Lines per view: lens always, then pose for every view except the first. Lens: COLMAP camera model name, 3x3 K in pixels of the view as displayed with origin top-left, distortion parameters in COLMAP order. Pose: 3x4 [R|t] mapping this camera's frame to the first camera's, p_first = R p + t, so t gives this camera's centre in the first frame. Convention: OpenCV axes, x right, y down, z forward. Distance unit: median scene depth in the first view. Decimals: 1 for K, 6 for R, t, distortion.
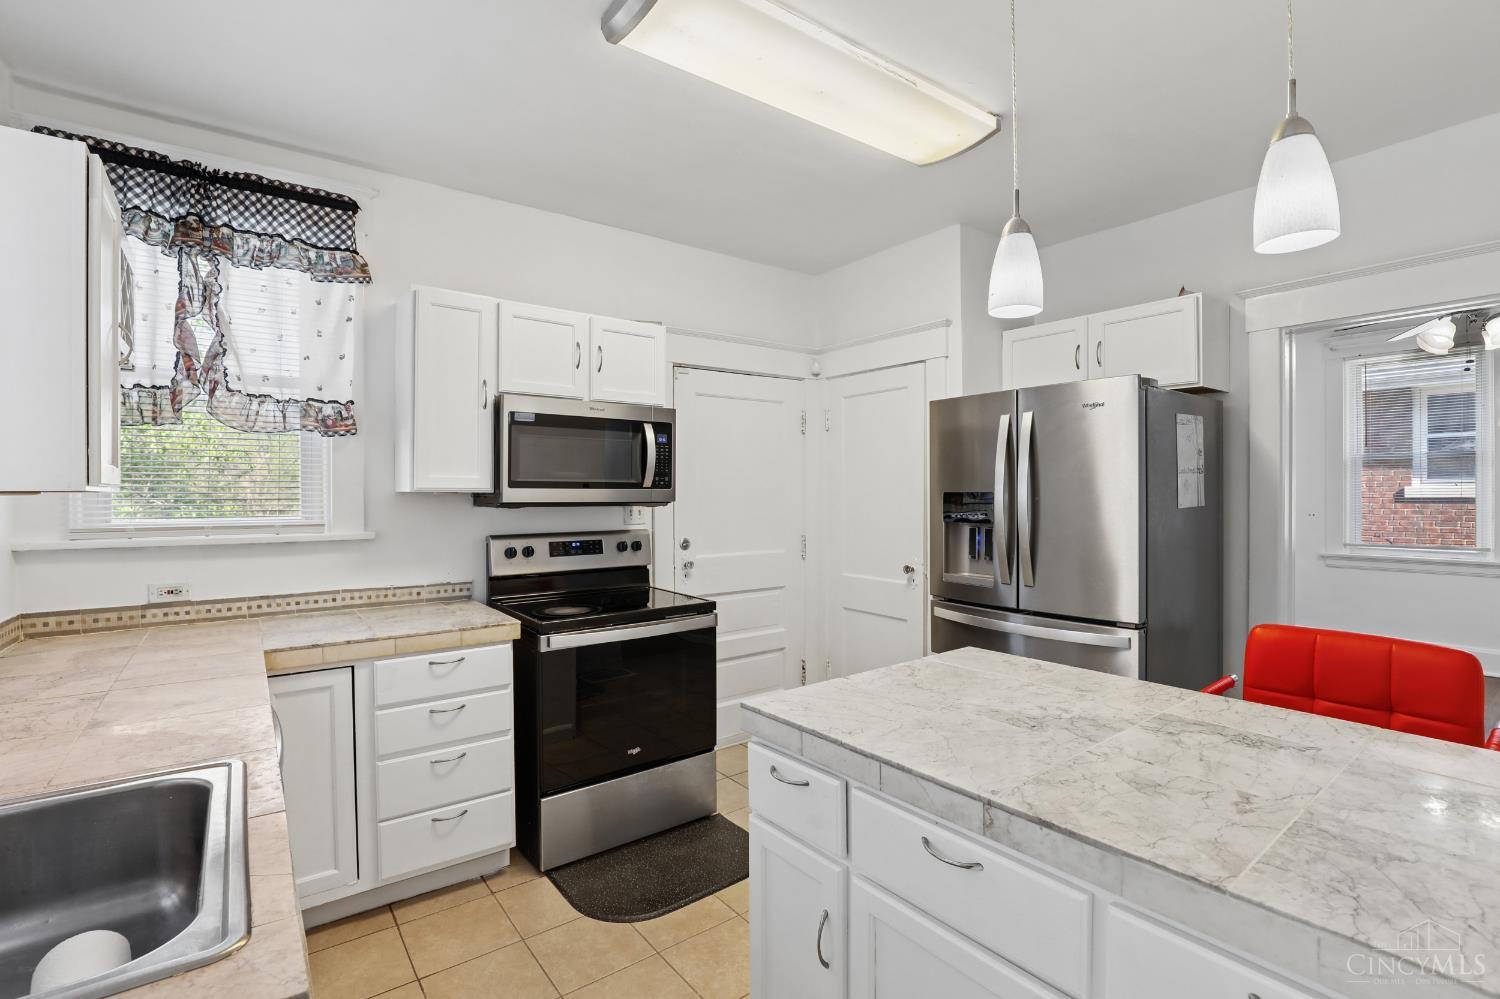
lens RADIAL K [[688.5, 0, 750.0], [0, 688.5, 499.5], [0, 0, 1]] dist [-0.036942, 0.007031]
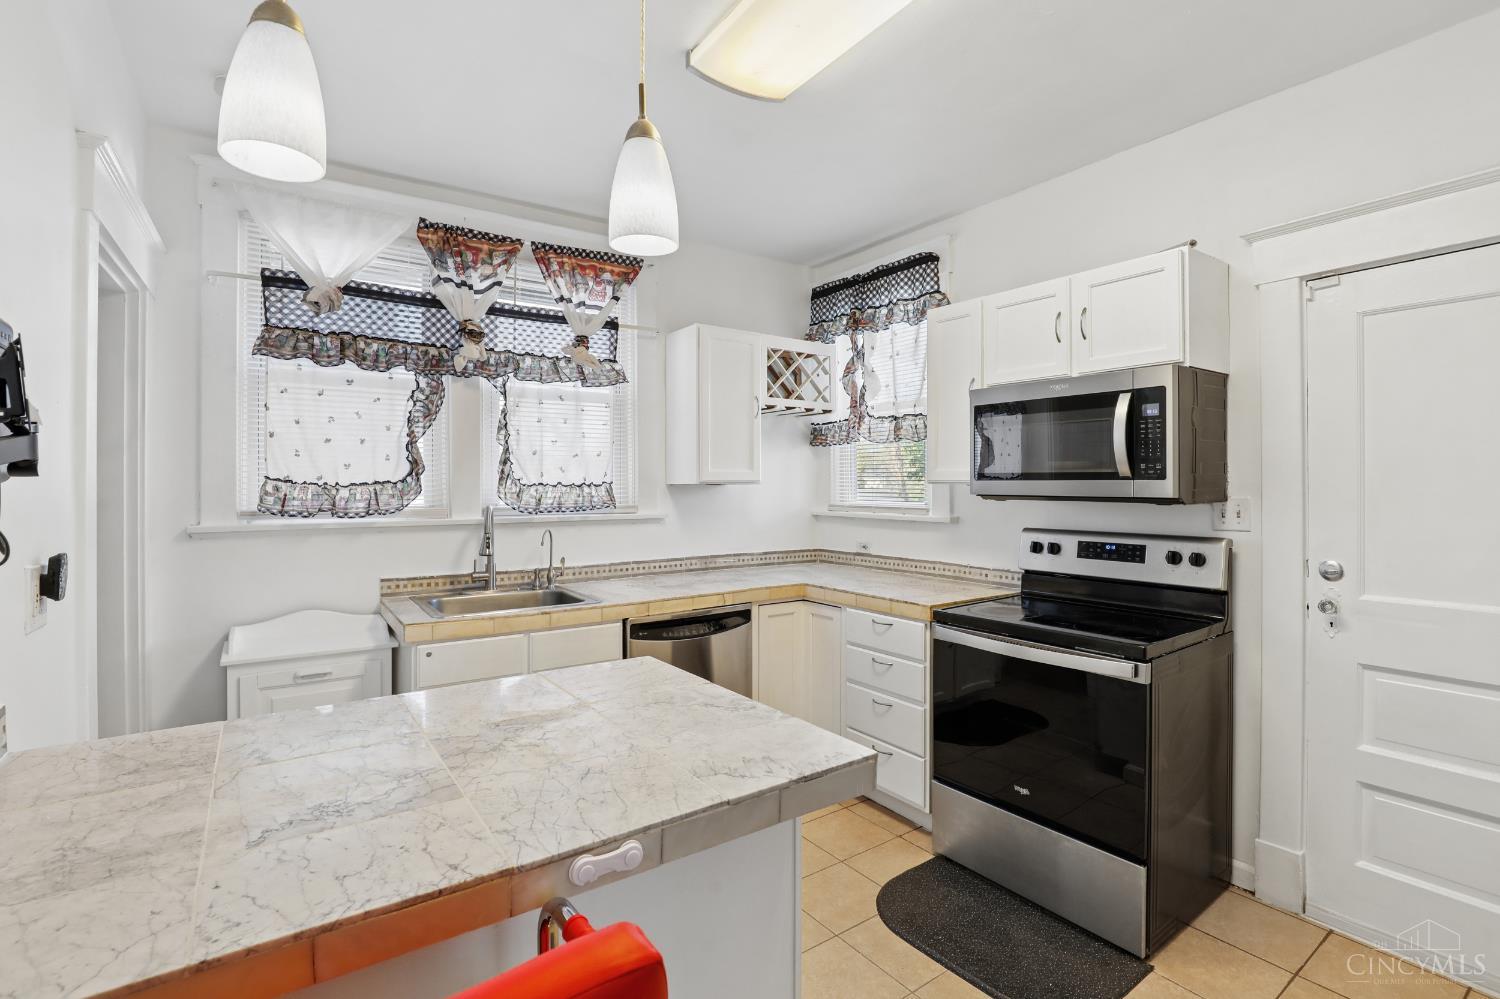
lens RADIAL K [[693.5, 0, 748.8], [0, 693.5, 488.9], [0, 0, 1]] dist [-0.036568, 0.007056]
pose [[-0.036095, 0.008336, -0.999314, 0.768561], [-0.008665, 0.999925, 0.008655, -0.010843], [0.999311, 0.008971, -0.036020, 0.771711]]
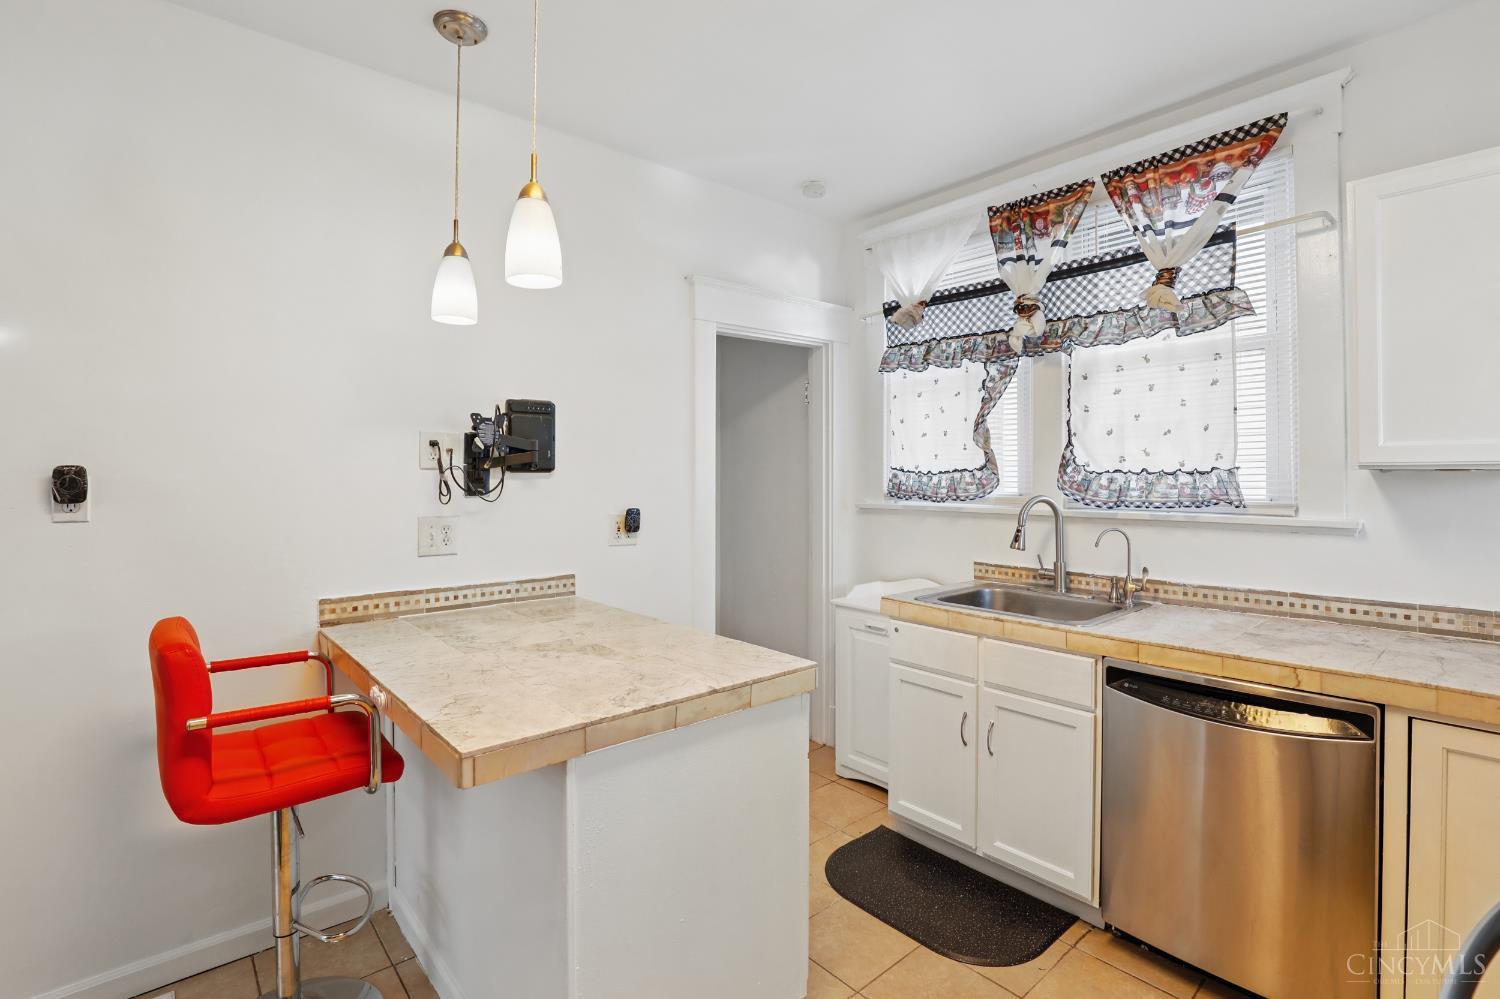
lens RADIAL K [[694.7, 0, 751.3], [0, 694.7, 476.4], [0, 0, 1]] dist [-0.033758, 0.000357]
pose [[-0.997817, 0.003263, -0.065955, 0.105061], [0.002588, 0.999943, 0.010320, -0.009751], [0.065985, 0.010127, -0.997769, 1.323919]]
